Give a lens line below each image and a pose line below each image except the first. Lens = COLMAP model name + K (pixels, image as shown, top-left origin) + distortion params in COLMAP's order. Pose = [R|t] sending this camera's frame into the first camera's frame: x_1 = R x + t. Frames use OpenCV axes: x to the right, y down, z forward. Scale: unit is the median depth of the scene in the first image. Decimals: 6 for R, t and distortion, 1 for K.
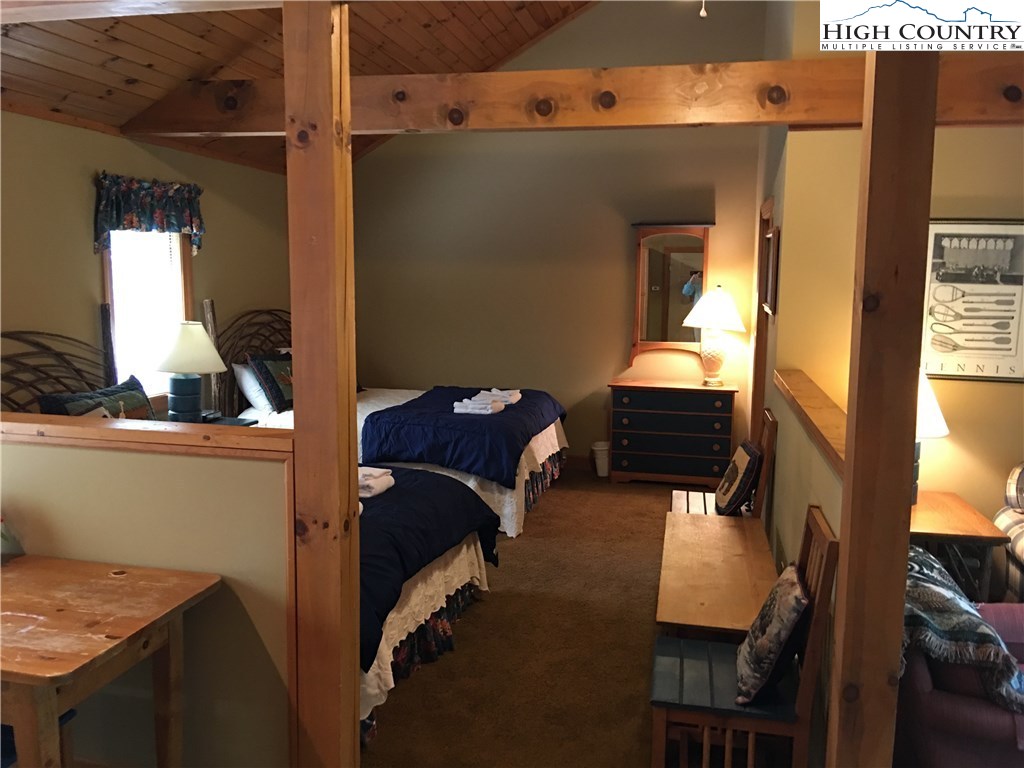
lens RADIAL K [[857.9, 0, 513.2], [0, 857.9, 372.3], [0, 0, 1]] dist [0.074515, -0.129381]
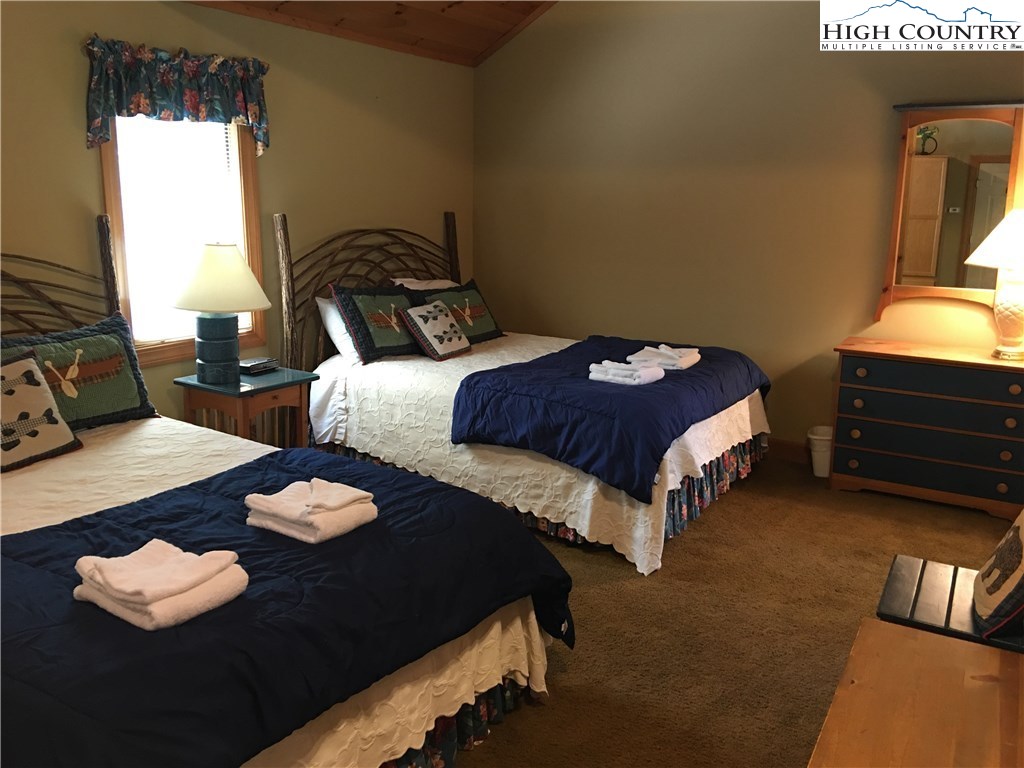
lens RADIAL K [[857.9, 0, 513.2], [0, 857.9, 372.3], [0, 0, 1]] dist [0.074515, -0.129381]
pose [[0.949589, 0.066409, -0.306384, 0.097983], [-0.039717, 0.994915, 0.092553, -0.023926], [0.310973, -0.075718, 0.947398, 0.336597]]
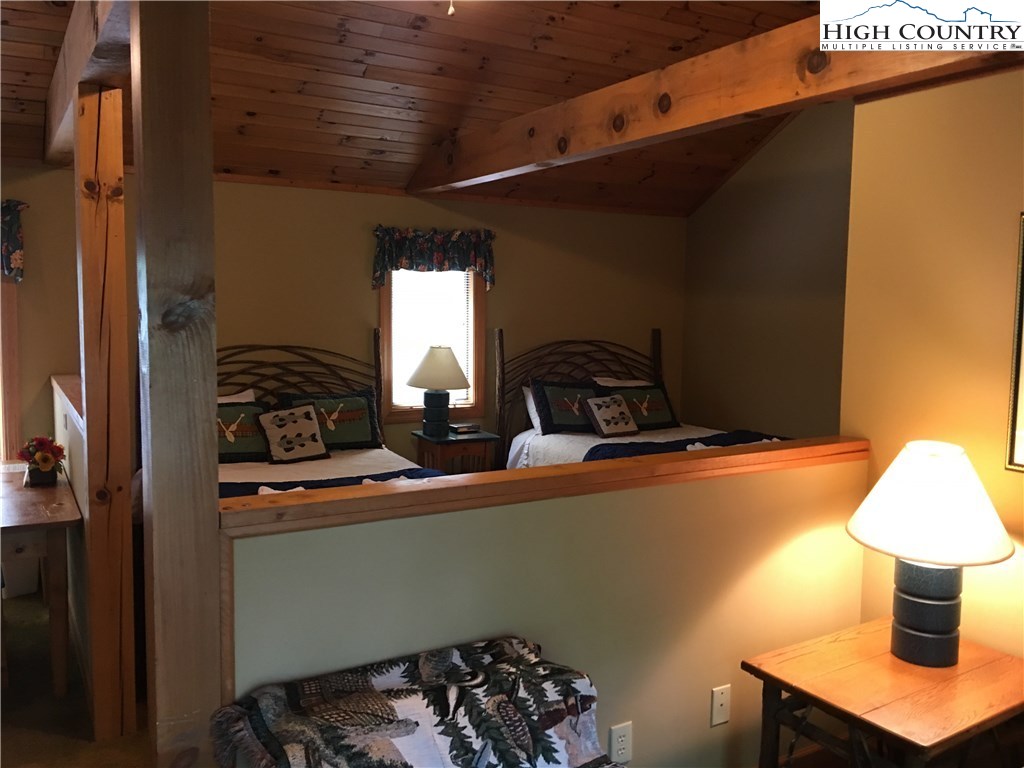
lens RADIAL K [[857.9, 0, 513.2], [0, 857.9, 372.3], [0, 0, 1]] dist [0.074515, -0.129381]
pose [[0.691040, 0.056077, -0.720638, 0.508104], [-0.089243, 0.995977, -0.008075, -0.020173], [0.717286, 0.069892, 0.693265, 0.241668]]
